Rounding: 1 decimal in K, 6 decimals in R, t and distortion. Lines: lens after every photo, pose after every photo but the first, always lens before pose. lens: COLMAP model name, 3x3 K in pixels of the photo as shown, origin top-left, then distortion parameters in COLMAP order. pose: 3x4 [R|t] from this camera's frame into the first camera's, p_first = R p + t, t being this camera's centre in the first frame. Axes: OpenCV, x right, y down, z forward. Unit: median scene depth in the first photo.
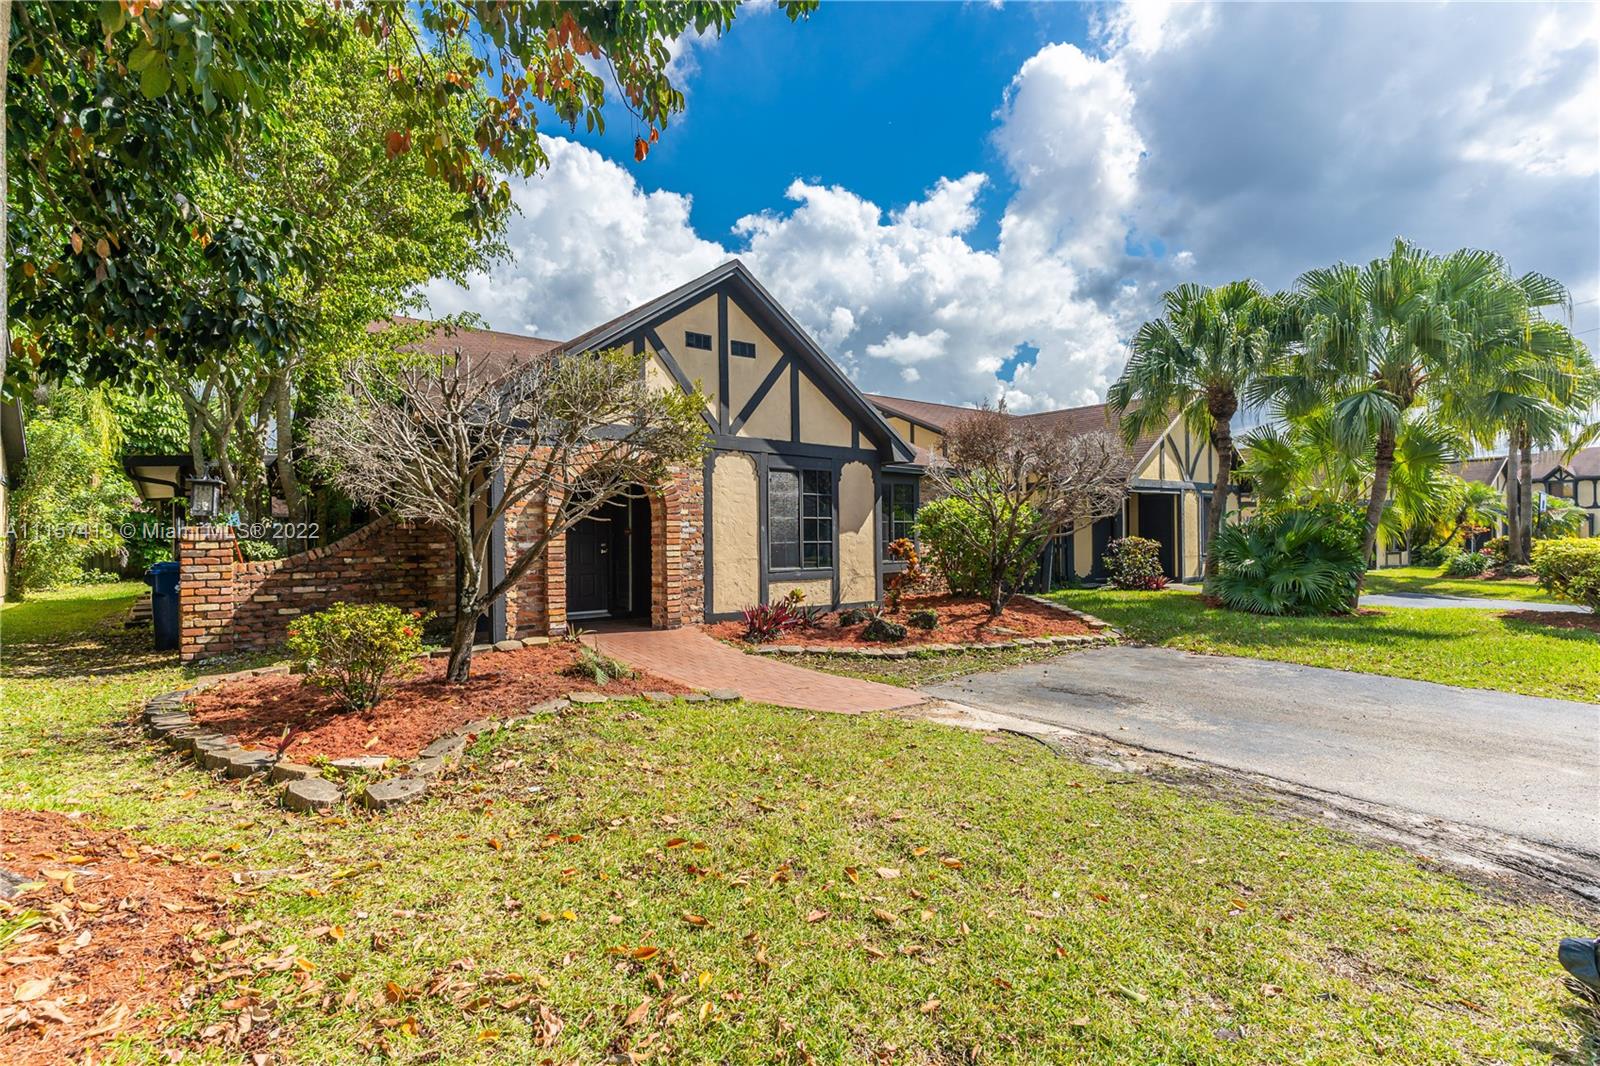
lens RADIAL K [[751.4, 0, 803.6], [0, 751.4, 533.4], [0, 0, 1]] dist [-0.000512, -0.000052]
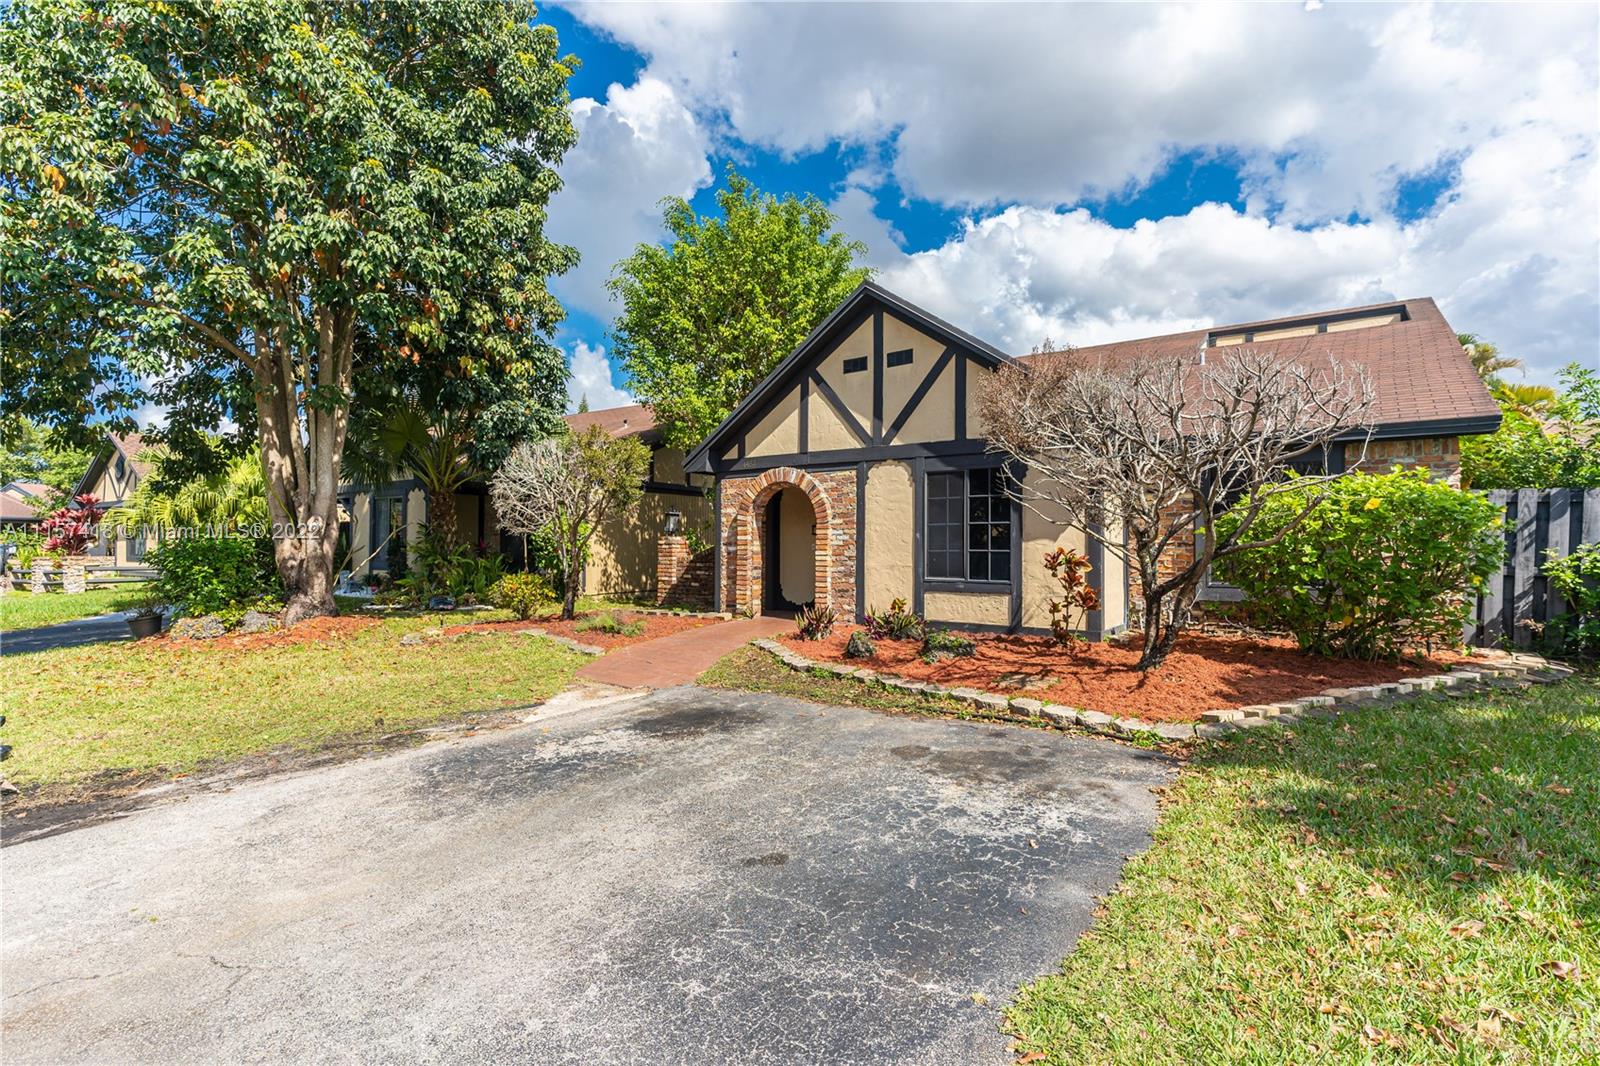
lens RADIAL K [[751.4, 0, 802.9], [0, 751.4, 539.9], [0, 0, 1]] dist [-0.000512, -0.000052]
pose [[0.259214, -0.000639, -0.965820, 0.867625], [-0.001821, 0.999998, -0.001150, 0.000440], [0.965818, 0.002057, 0.259212, 0.619430]]
